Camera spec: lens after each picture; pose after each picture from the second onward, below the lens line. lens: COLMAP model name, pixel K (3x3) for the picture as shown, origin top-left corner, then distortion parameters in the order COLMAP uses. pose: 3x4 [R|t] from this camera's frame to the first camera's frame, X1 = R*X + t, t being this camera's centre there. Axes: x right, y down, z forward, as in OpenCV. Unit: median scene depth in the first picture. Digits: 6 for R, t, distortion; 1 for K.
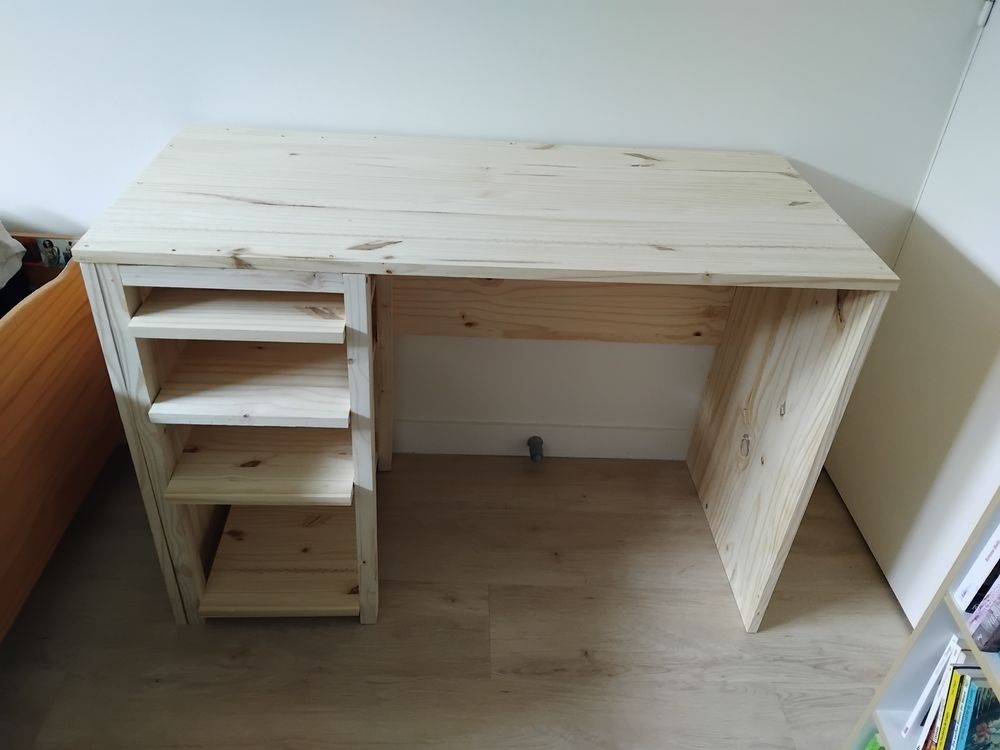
lens RADIAL K [[800.3, 0, 486.5], [0, 800.3, 378.6], [0, 0, 1]] dist [0.039497, -0.057631]
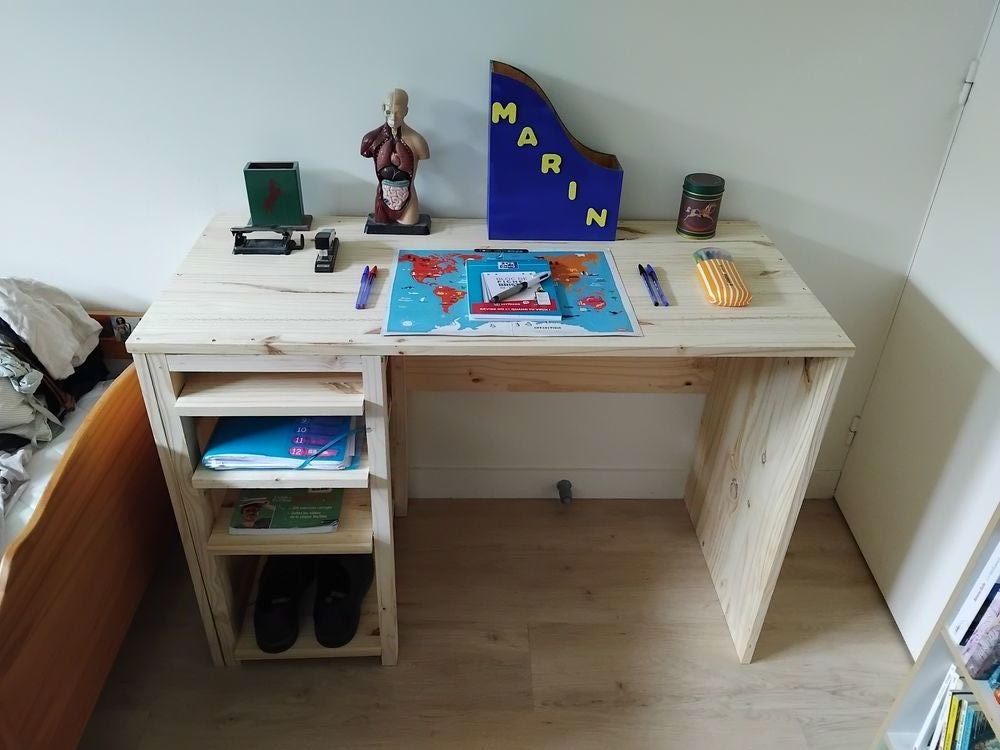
lens RADIAL K [[800.3, 0, 482.7], [0, 800.3, 375.9], [0, 0, 1]] dist [0.039497, -0.057631]
pose [[0.999413, -0.025999, -0.022289, 0.014644], [0.025236, 0.999108, -0.033869, -0.045785], [0.023150, 0.033287, 0.999178, -0.103046]]
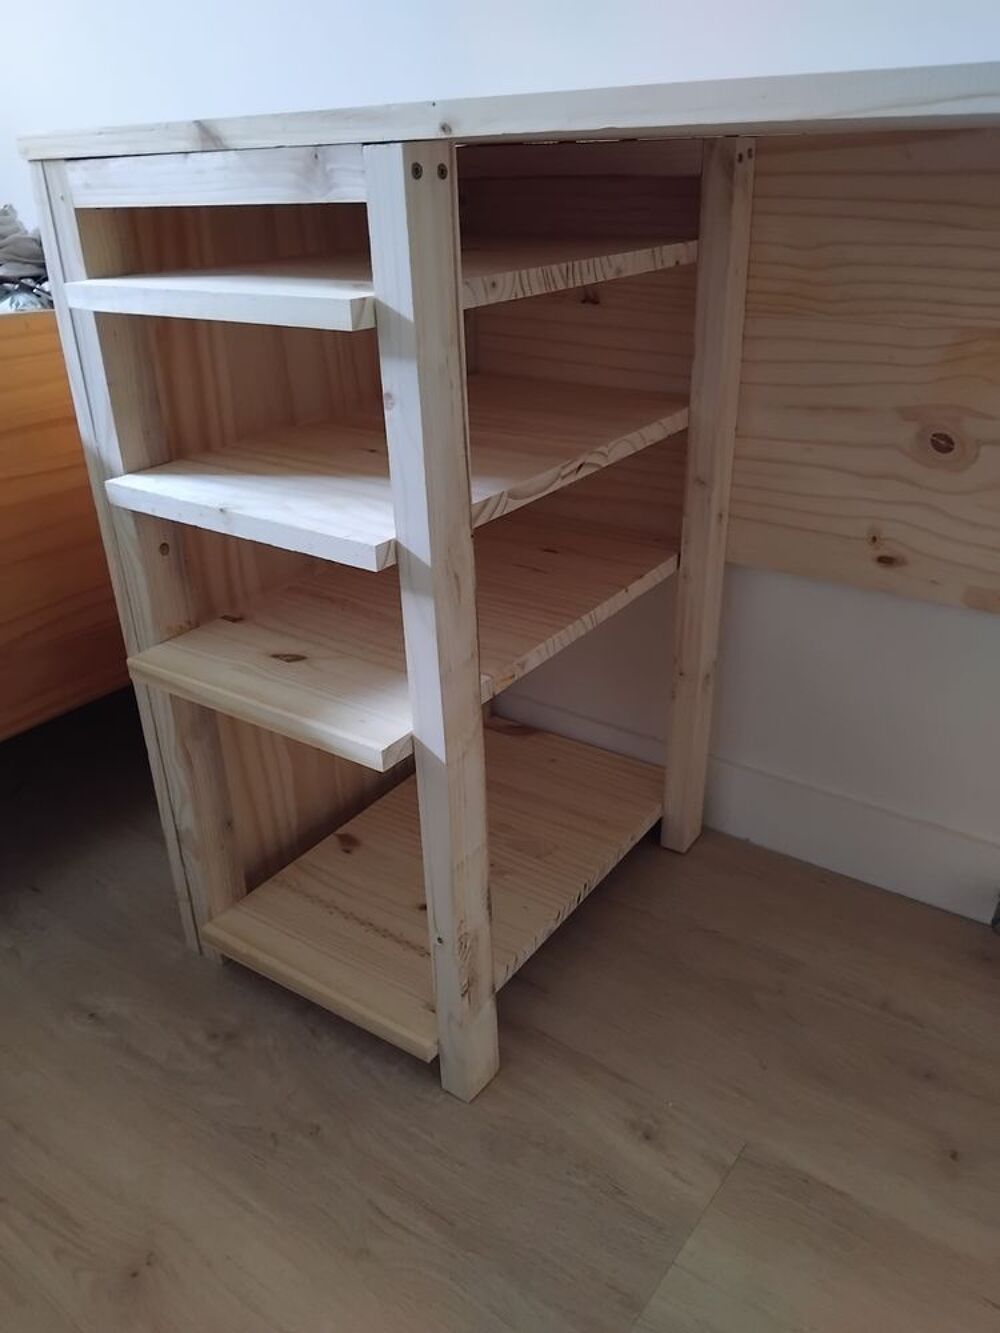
lens RADIAL K [[1066.9, 0, 493.6], [0, 1066.9, 664.1], [0, 0, 1]] dist [0.039497, -0.057631]
pose [[0.790768, 0.197817, -0.579271, 0.197676], [-0.292582, 0.953386, -0.073832, 0.116266], [0.537664, 0.227868, 0.811784, 0.490860]]
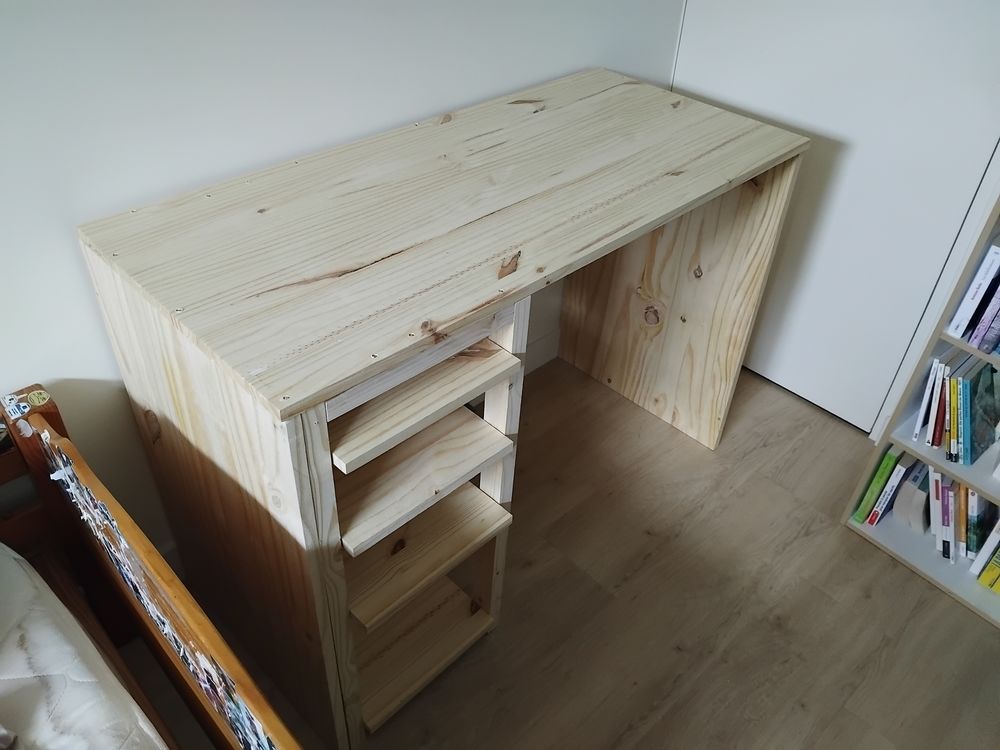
lens RADIAL K [[800.3, 0, 502.2], [0, 800.3, 379.7], [0, 0, 1]] dist [0.039497, -0.057631]
pose [[0.729299, -0.448996, 0.516261, -0.562001], [0.391669, 0.892659, 0.223059, -0.207980], [-0.560998, 0.039527, 0.826873, 0.168408]]
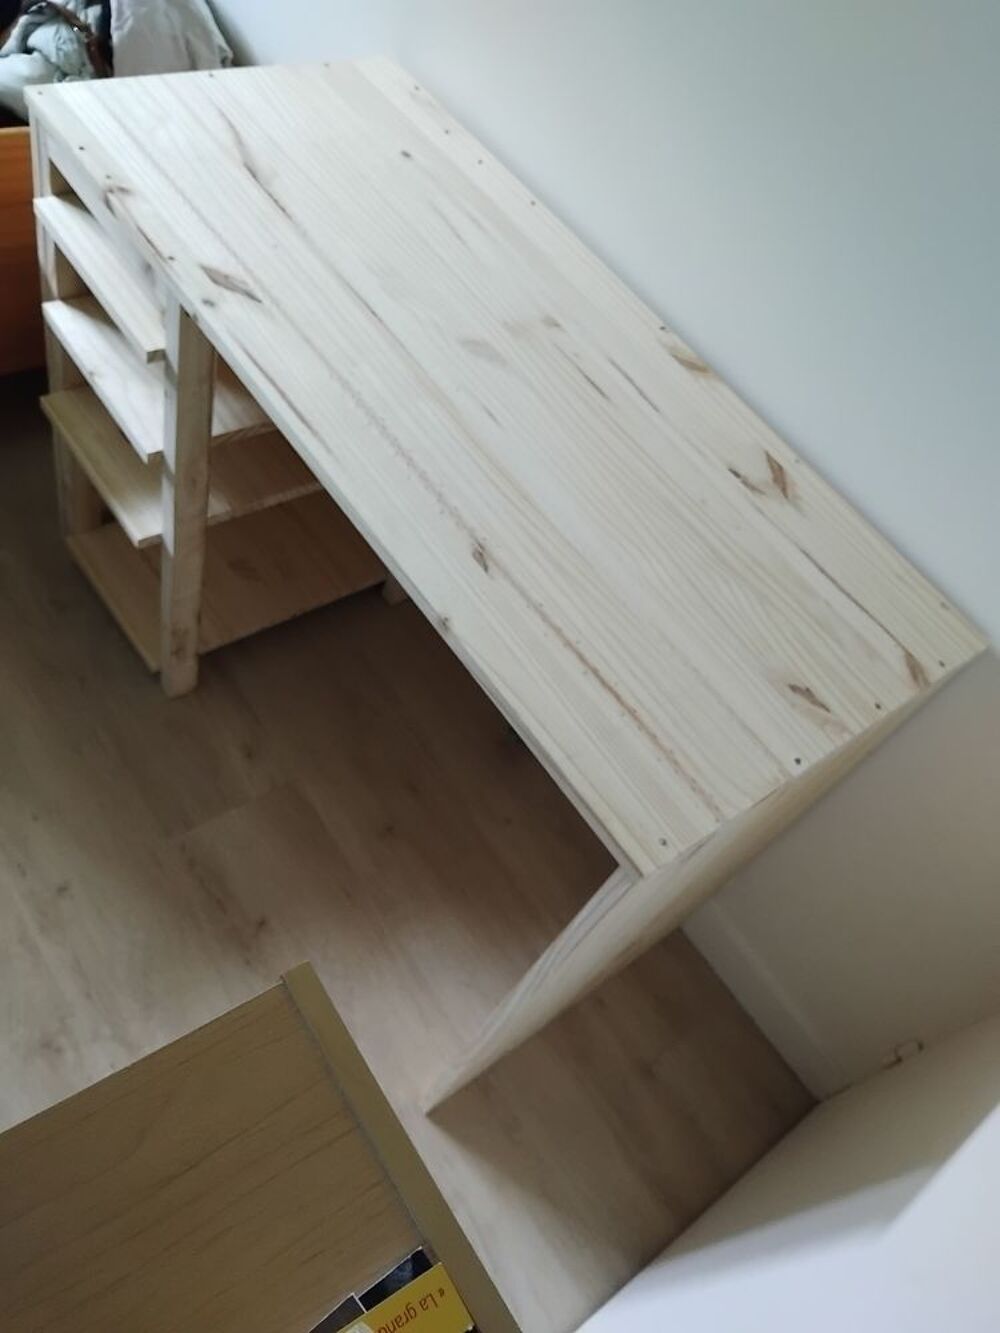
lens RADIAL K [[1066.9, 0, 464.2], [0, 1066.9, 660.2], [0, 0, 1]] dist [0.039497, -0.057631]
pose [[0.566611, 0.711436, -0.415705, 0.510082], [-0.635174, 0.698491, 0.329643, -0.308621], [0.524886, 0.077266, 0.847658, 0.237243]]
